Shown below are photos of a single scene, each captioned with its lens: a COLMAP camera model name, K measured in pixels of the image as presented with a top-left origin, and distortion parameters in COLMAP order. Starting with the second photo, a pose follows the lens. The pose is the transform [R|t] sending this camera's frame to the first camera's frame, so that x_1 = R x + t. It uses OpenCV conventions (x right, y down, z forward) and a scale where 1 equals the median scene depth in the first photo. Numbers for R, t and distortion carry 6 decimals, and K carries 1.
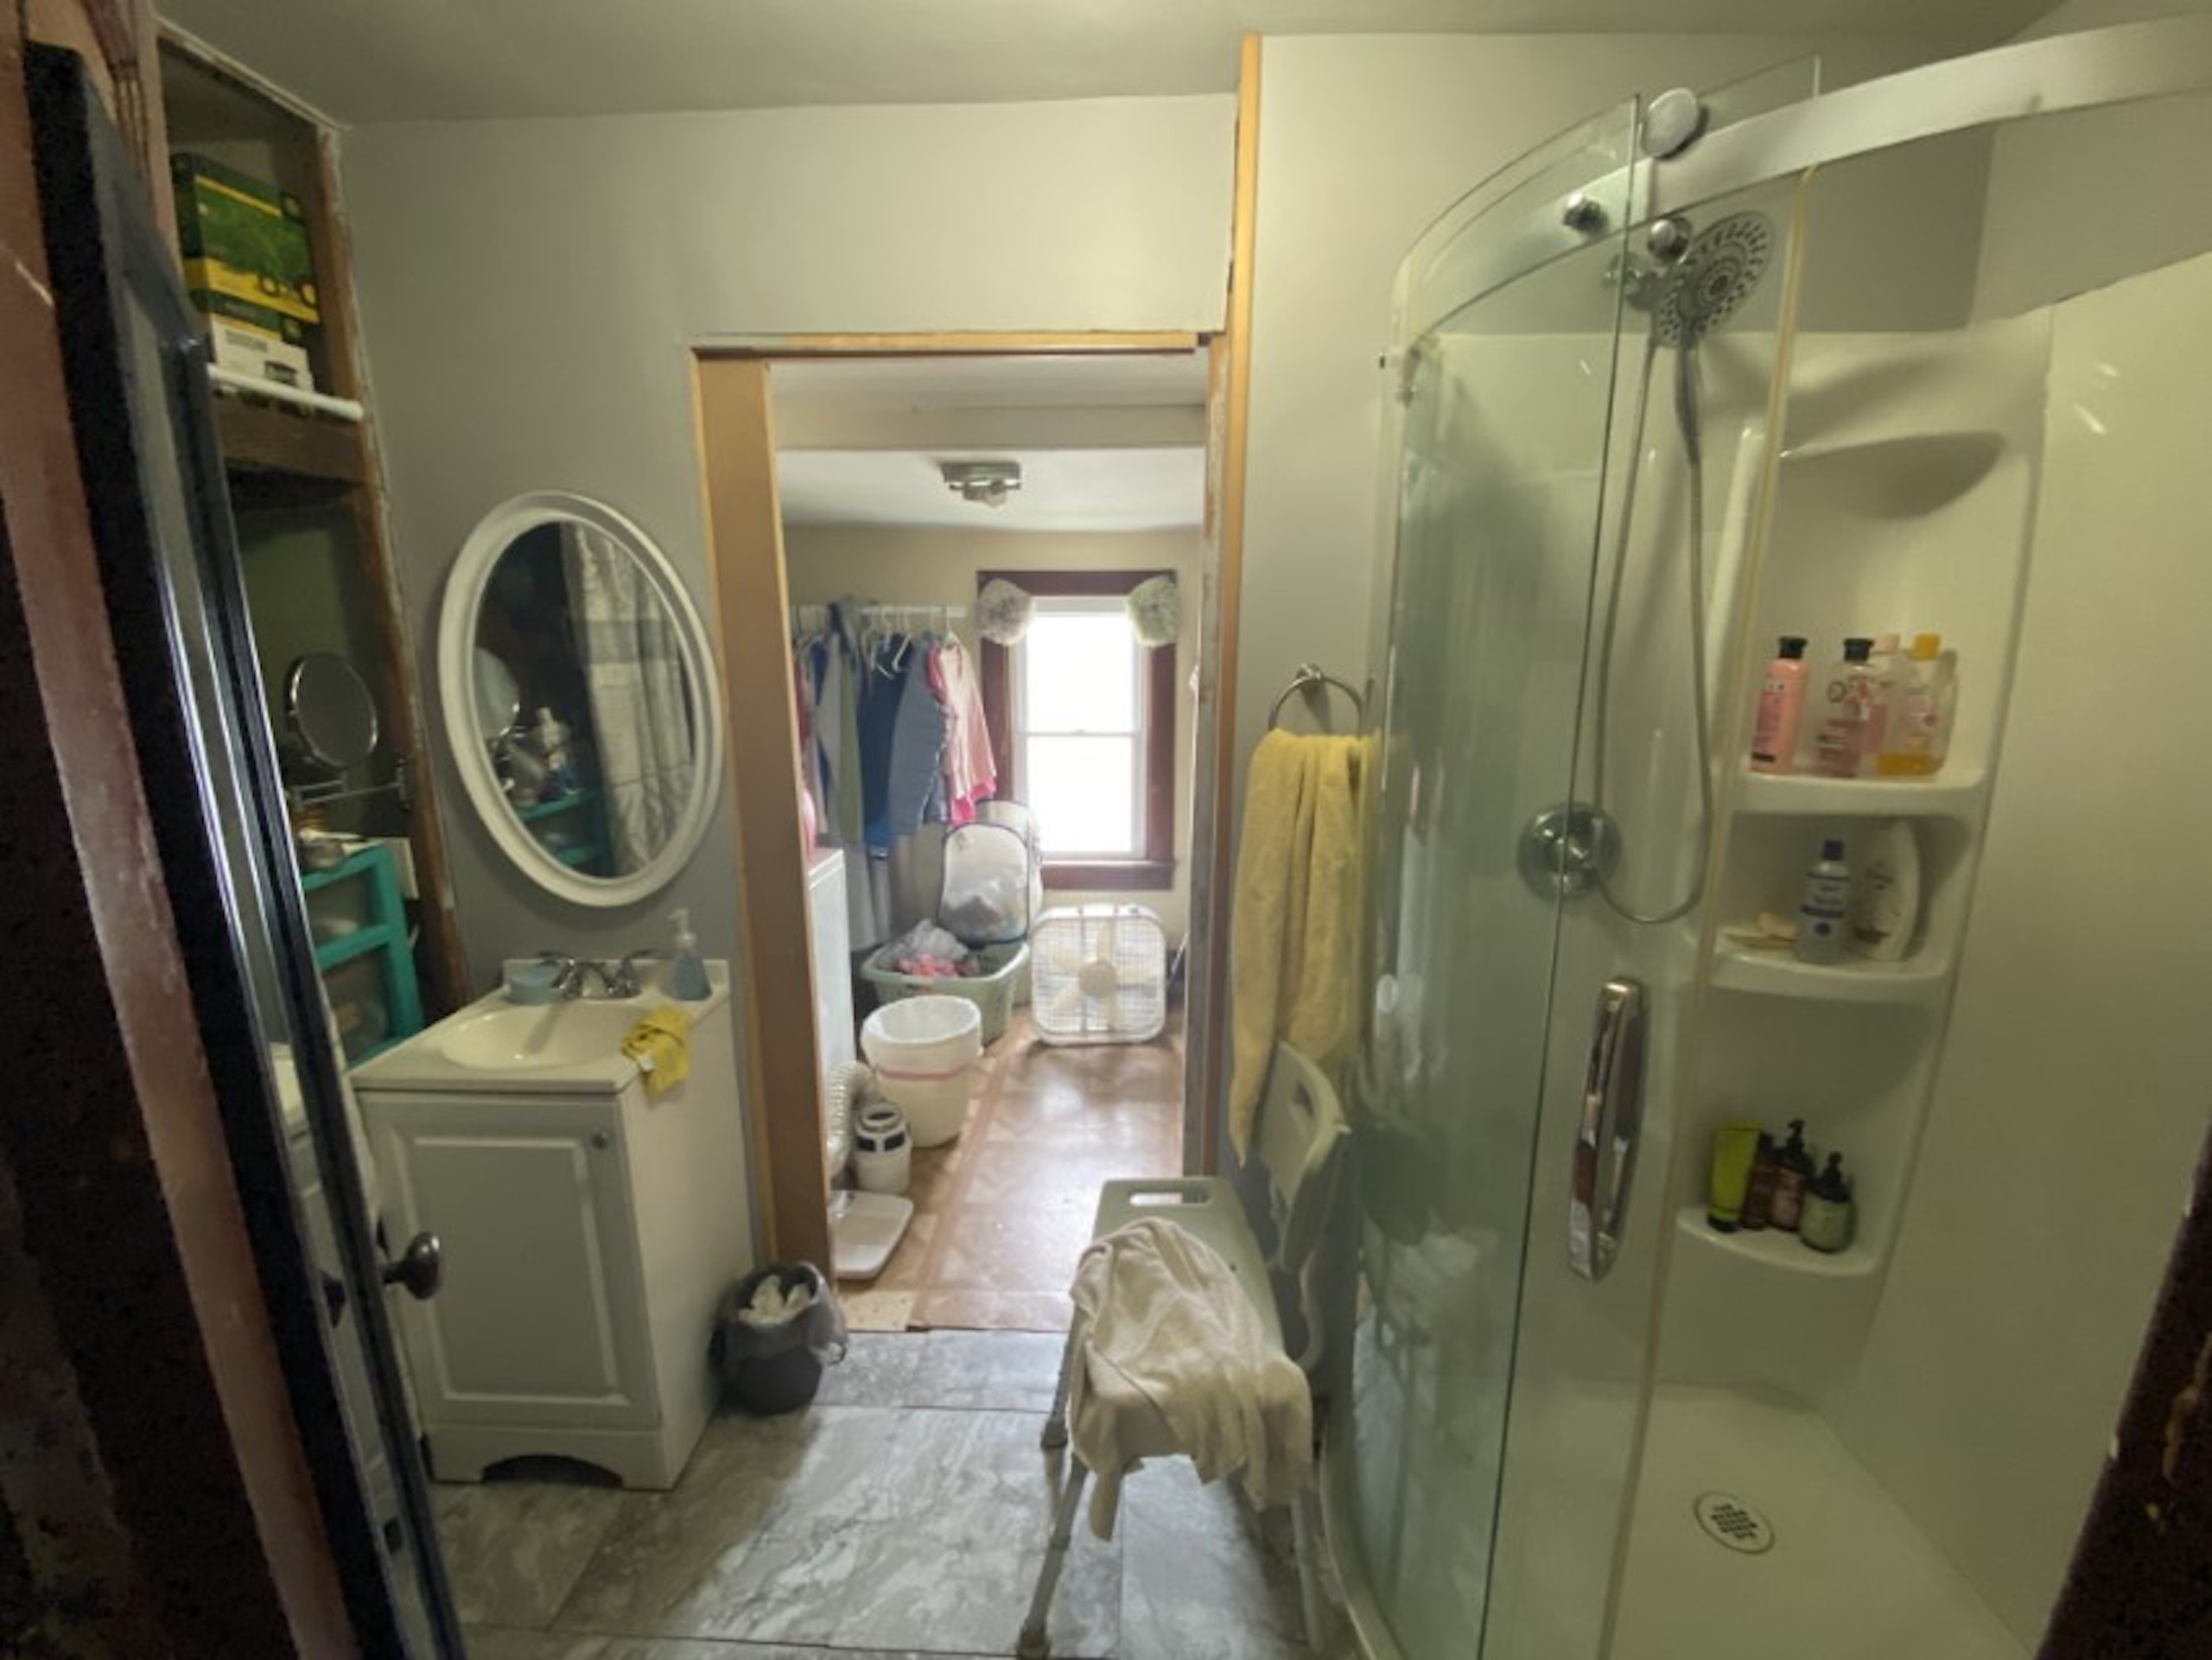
lens RADIAL K [[916.0, 0, 1107.8], [0, 916.0, 847.1], [0, 0, 1]] dist [0.002260, -0.010759]
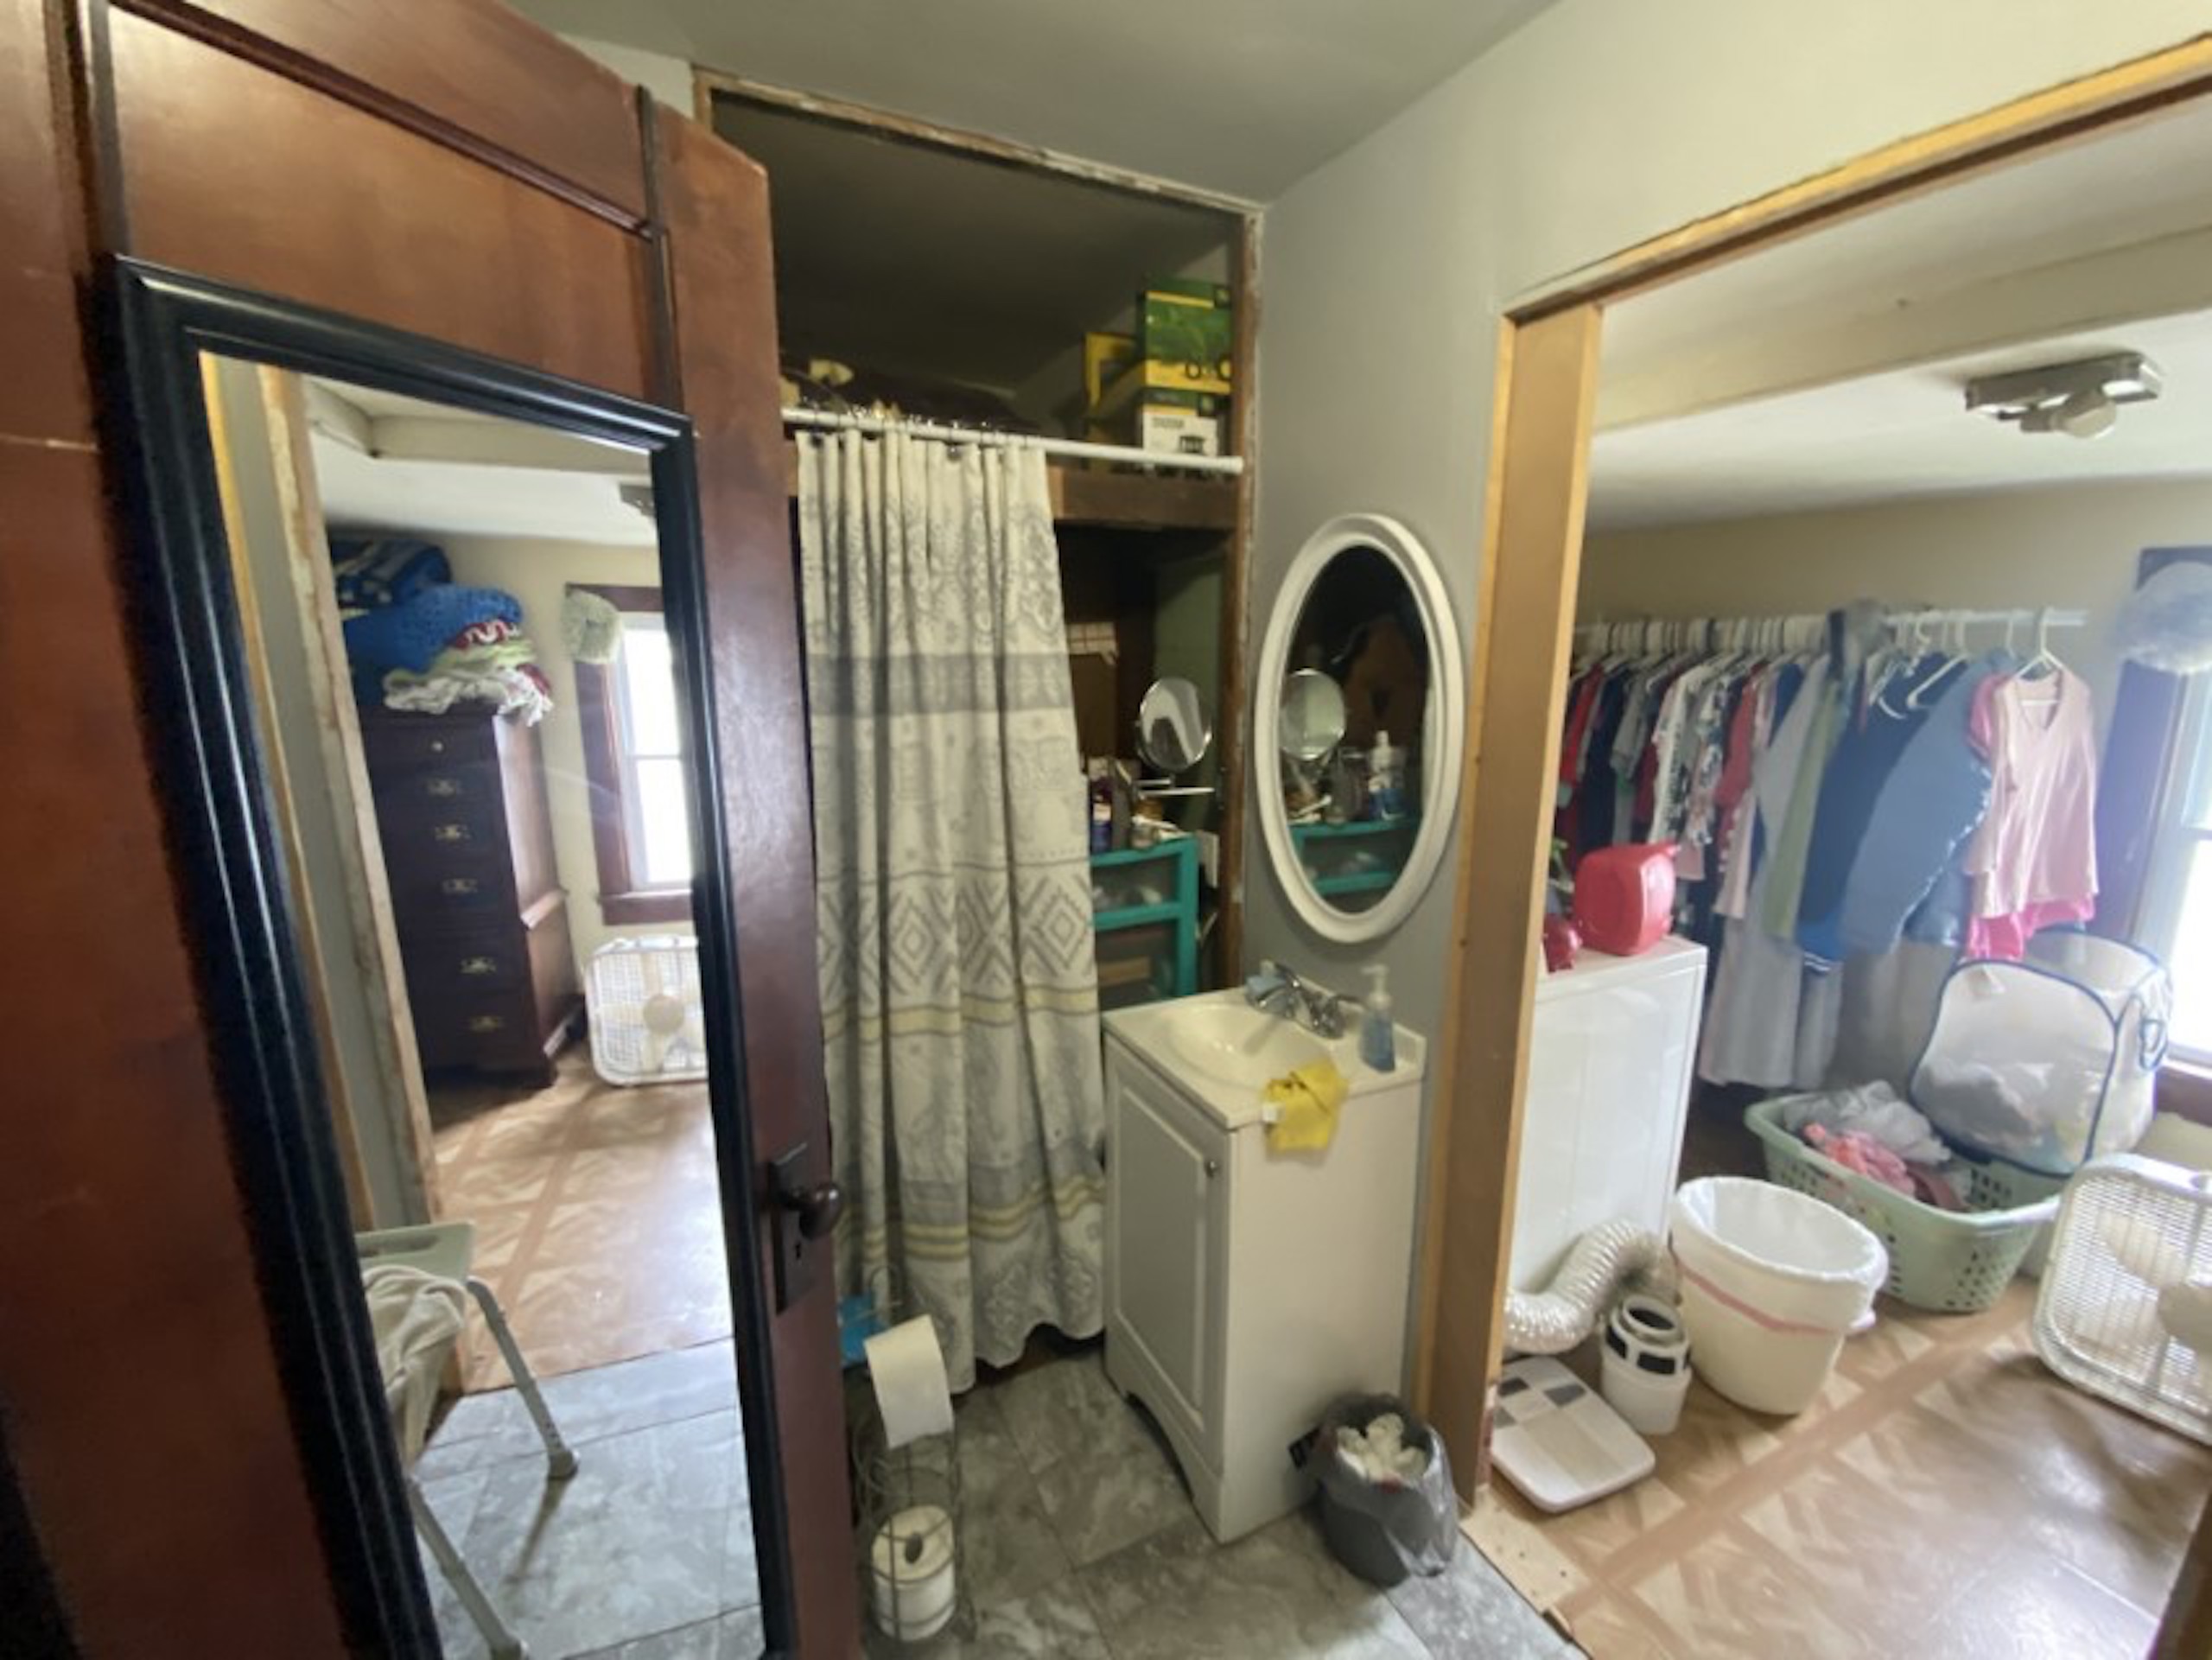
lens RADIAL K [[916.0, 0, 1111.7], [0, 916.0, 836.9], [0, 0, 1]] dist [0.002260, -0.010759]
pose [[0.457105, 0.172543, -0.872516, 0.138056], [-0.195298, 0.976532, 0.090798, -0.068042], [0.867706, 0.128897, 0.480075, 0.266613]]
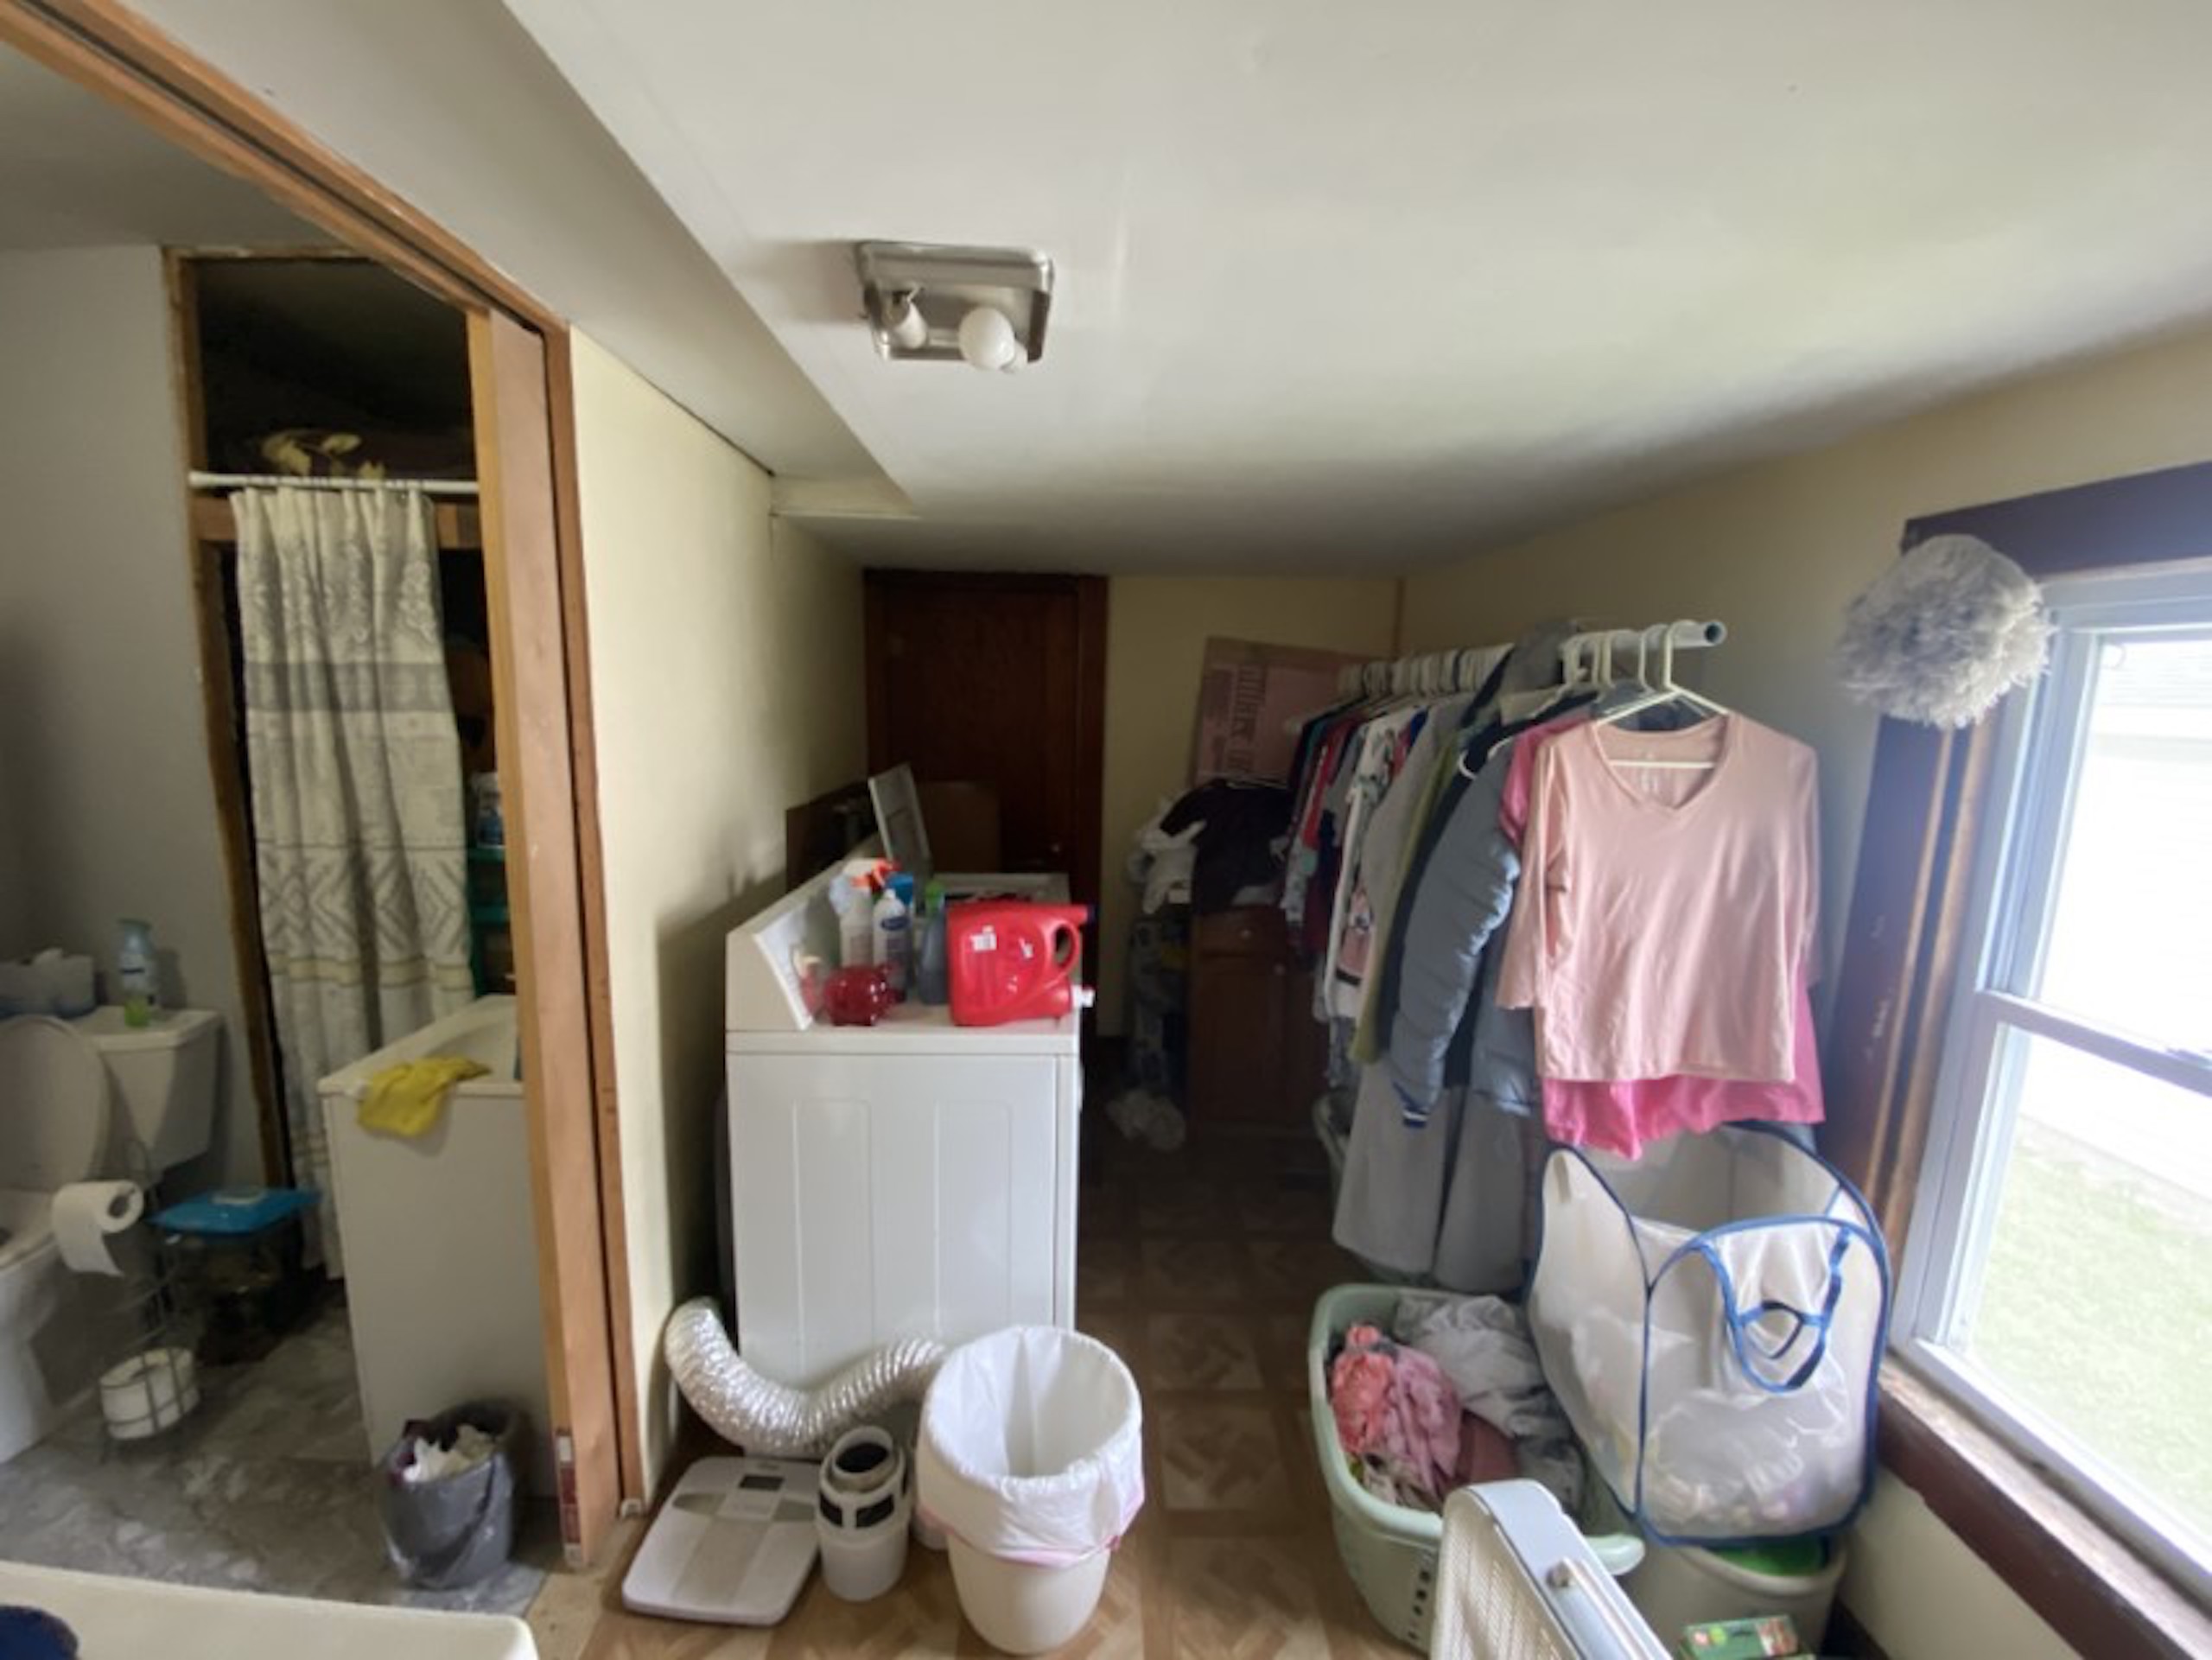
lens RADIAL K [[916.0, 0, 1112.1], [0, 916.0, 838.1], [0, 0, 1]] dist [0.002260, -0.010759]
pose [[0.047575, 0.148055, -0.987834, 0.324656], [-0.247250, 0.959923, 0.131964, -0.239035], [0.967783, 0.237964, 0.082275, 1.091459]]
